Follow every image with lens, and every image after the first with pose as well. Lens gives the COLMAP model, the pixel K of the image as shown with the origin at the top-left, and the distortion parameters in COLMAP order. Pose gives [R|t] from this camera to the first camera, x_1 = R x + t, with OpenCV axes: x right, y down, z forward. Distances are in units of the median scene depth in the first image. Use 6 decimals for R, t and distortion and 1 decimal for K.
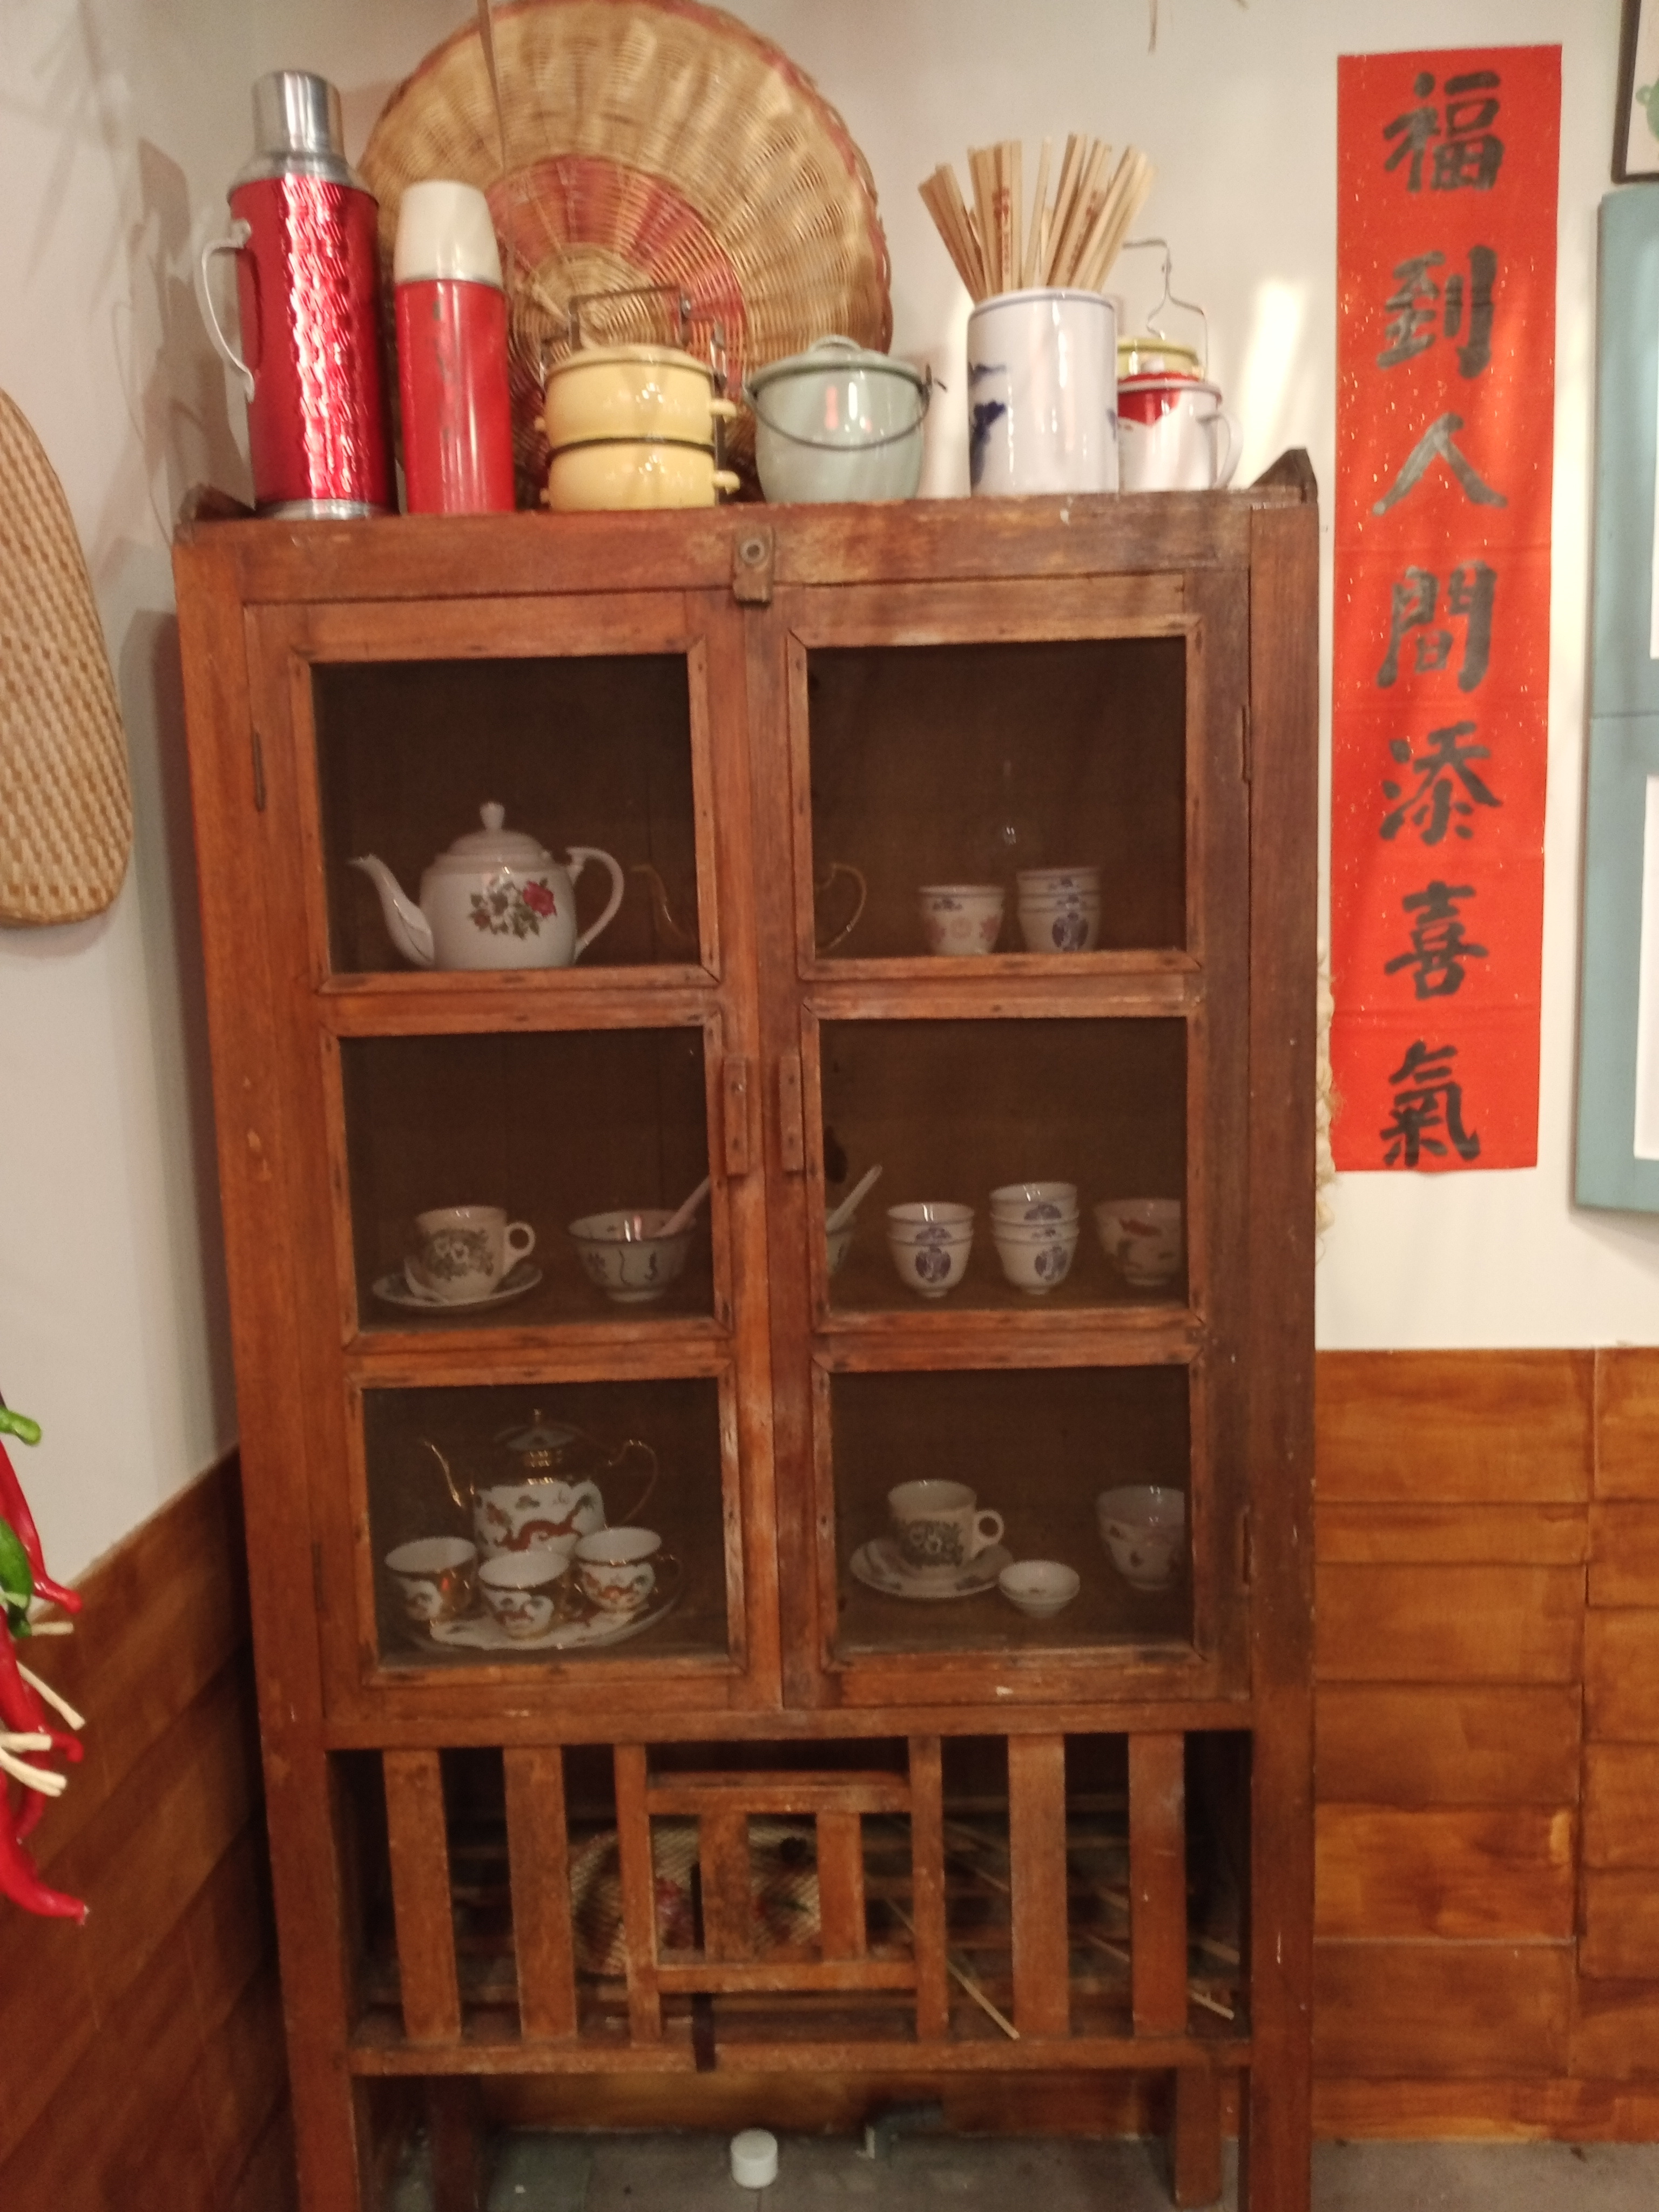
lens RADIAL K [[1754.7, 0, 835.7], [0, 1754.7, 1108.3], [0, 0, 1]] dist [0.101679, -0.213968]
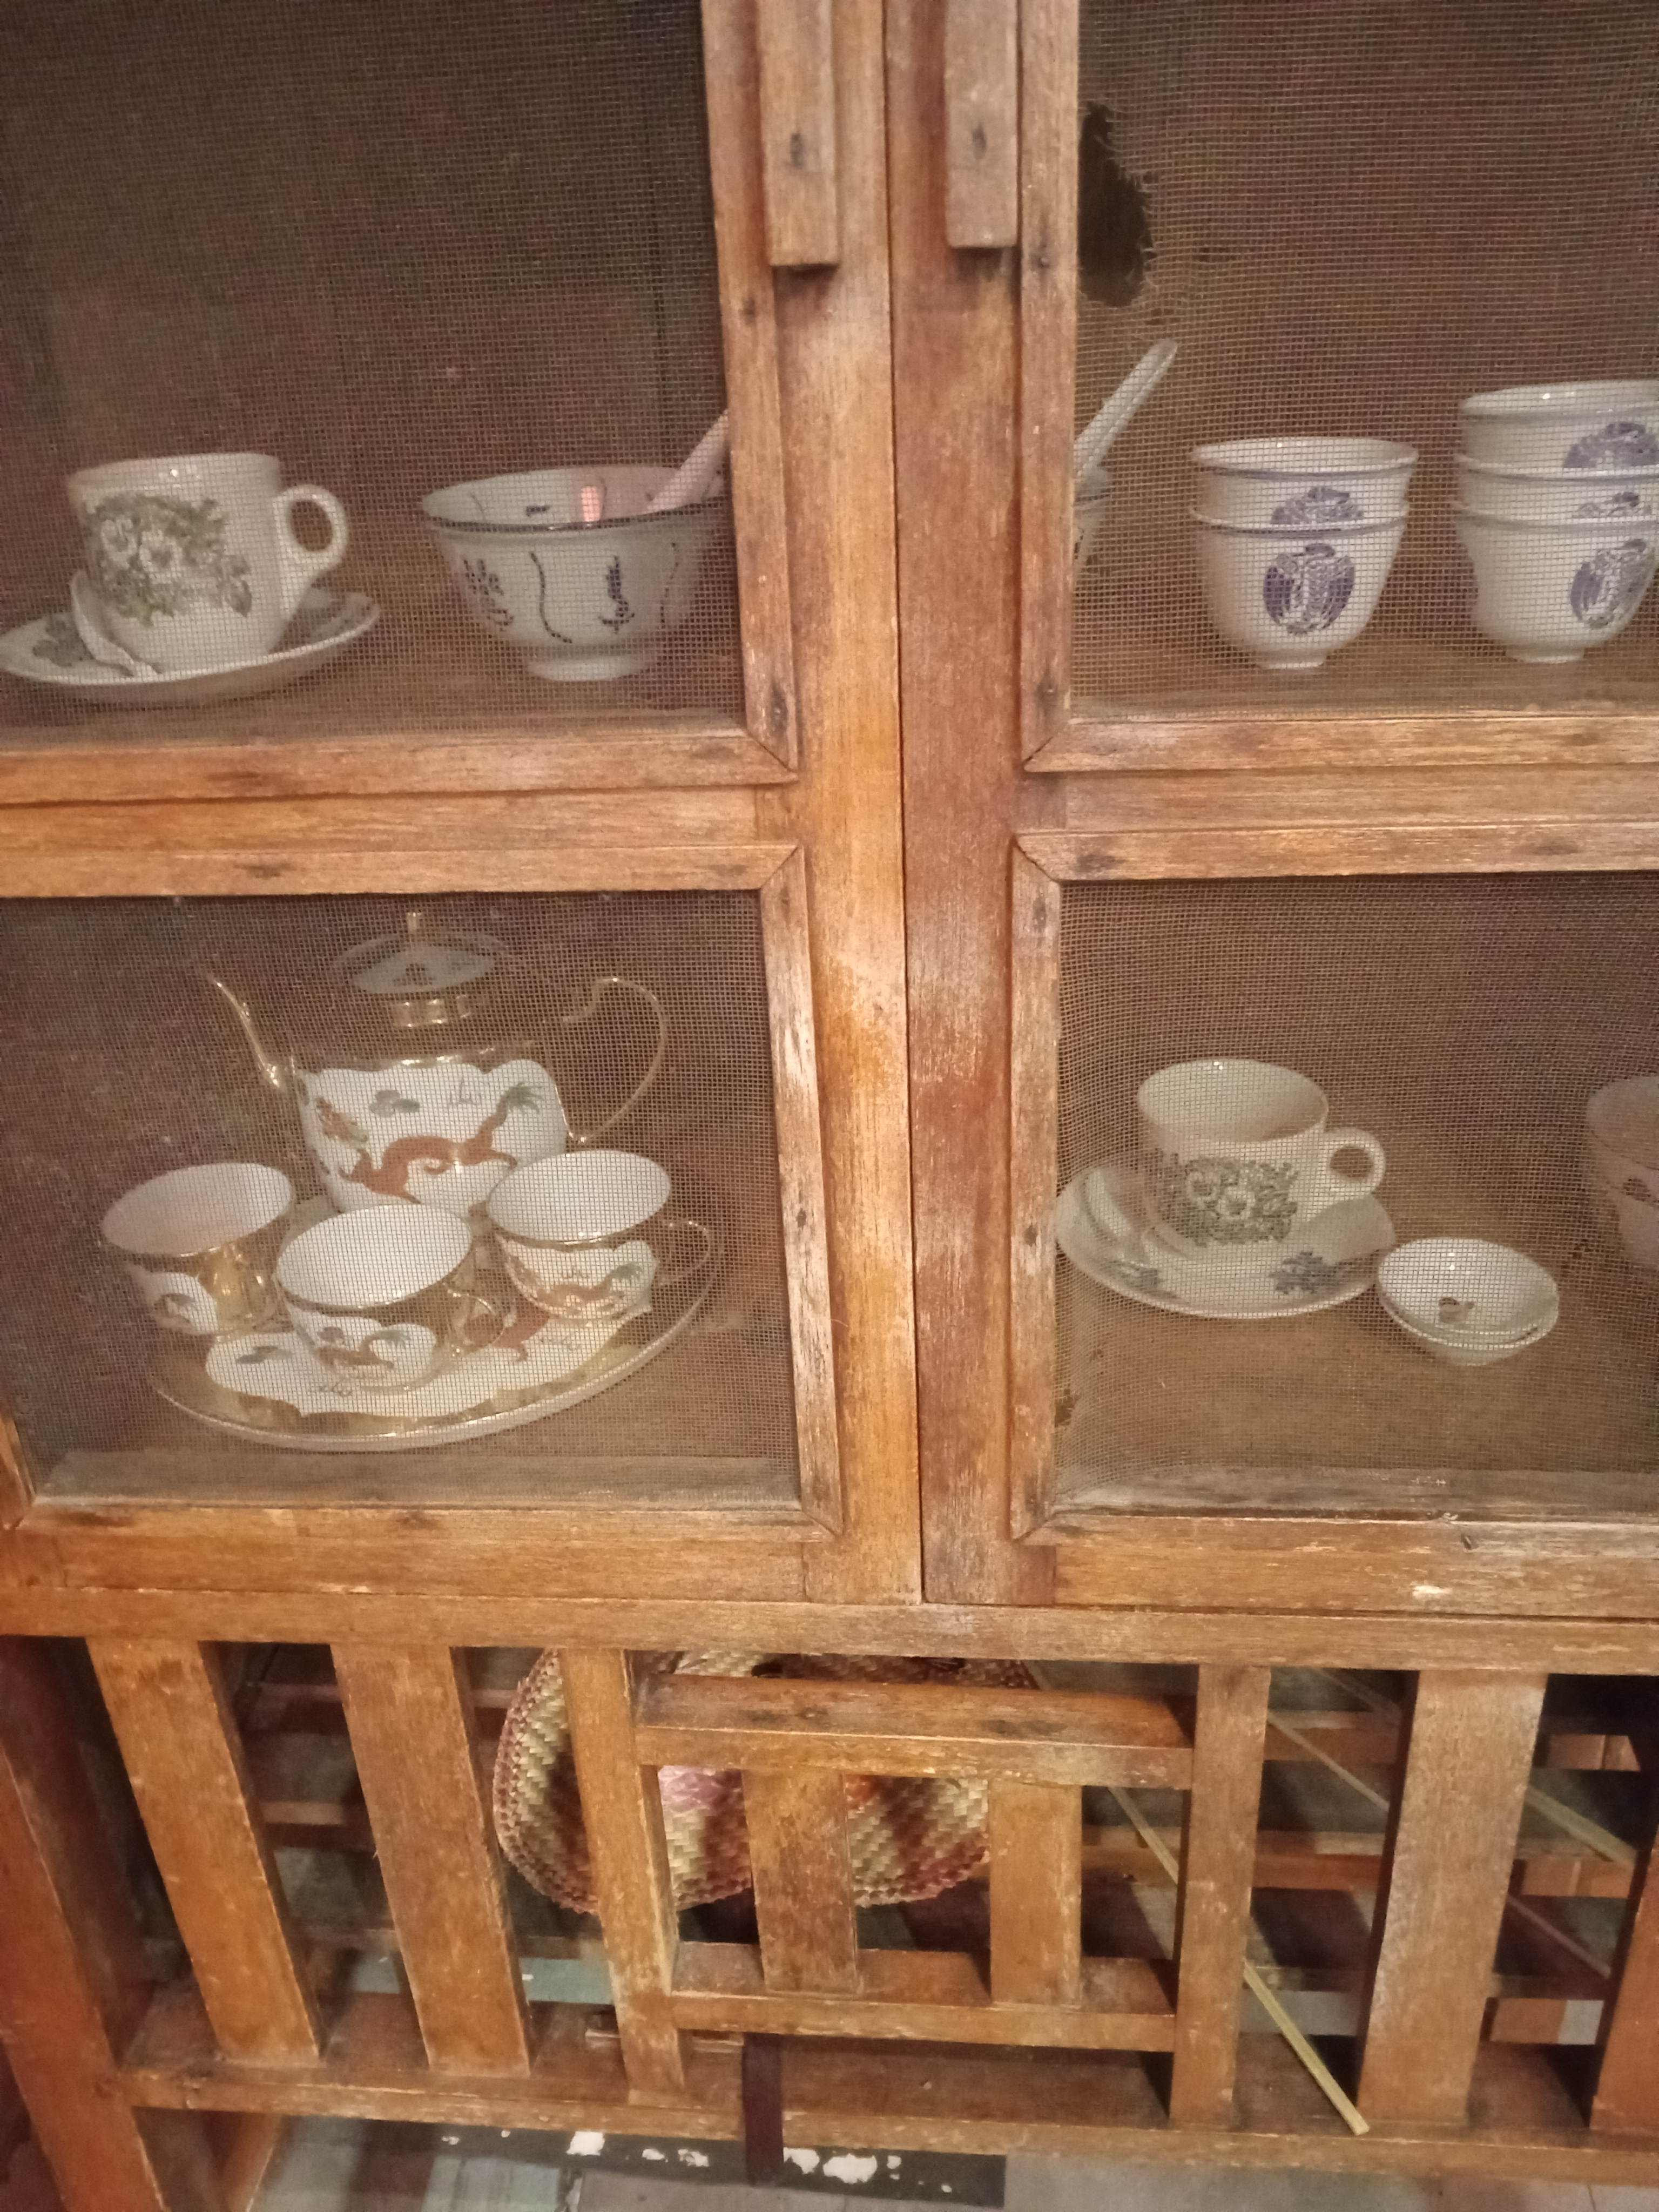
lens RADIAL K [[1754.7, 0, 835.7], [0, 1754.7, 1108.3], [0, 0, 1]] dist [0.101679, -0.213968]
pose [[0.997828, 0.019944, -0.062780, -0.025563], [0.002403, 0.941406, 0.337267, 0.067572], [0.065828, -0.336686, 0.939313, 0.606218]]
